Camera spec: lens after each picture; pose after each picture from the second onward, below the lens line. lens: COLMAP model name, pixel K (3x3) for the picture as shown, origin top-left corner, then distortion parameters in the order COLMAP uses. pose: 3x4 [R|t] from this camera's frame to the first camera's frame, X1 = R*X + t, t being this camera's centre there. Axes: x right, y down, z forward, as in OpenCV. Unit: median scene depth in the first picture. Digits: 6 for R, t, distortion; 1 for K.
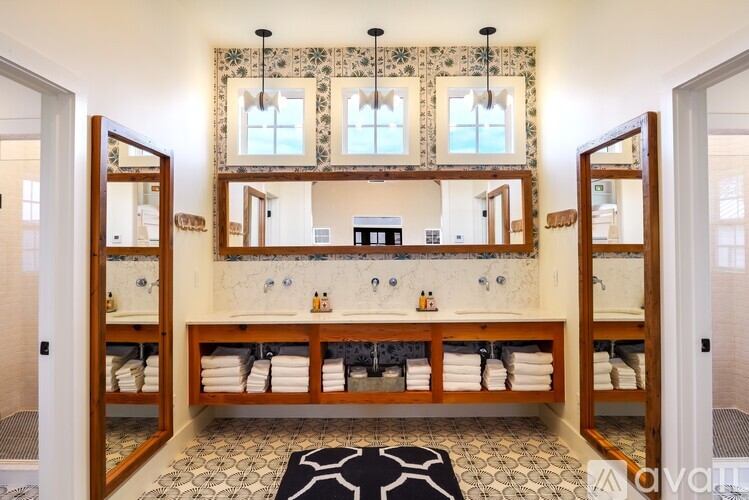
lens RADIAL K [[476.3, 0, 374.5], [0, 476.3, 250.0], [0, 0, 1]] dist [0.000041, -0.000010]
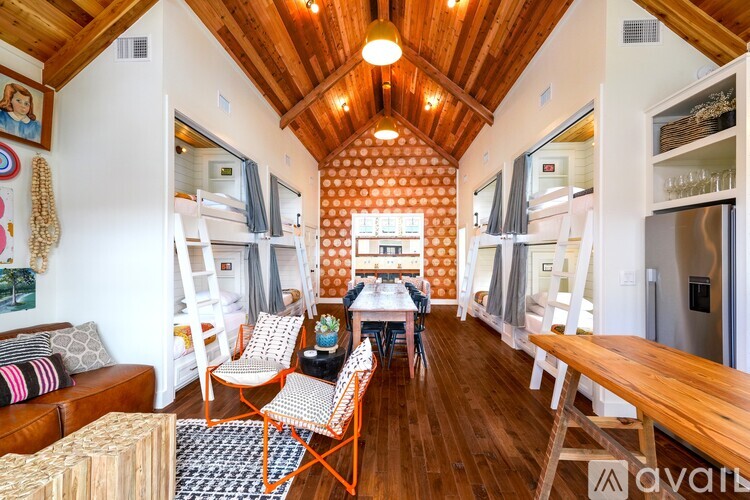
lens RADIAL K [[348.1, 0, 375.0], [0, 348.1, 250.0], [0, 0, 1]] dist [0.000790, 0.000180]
pose [[0.998996, 0.003571, -0.044663, 0.023286], [-0.004537, 0.999758, -0.021544, 0.026326], [0.044575, 0.021725, 0.998770, -2.222807]]
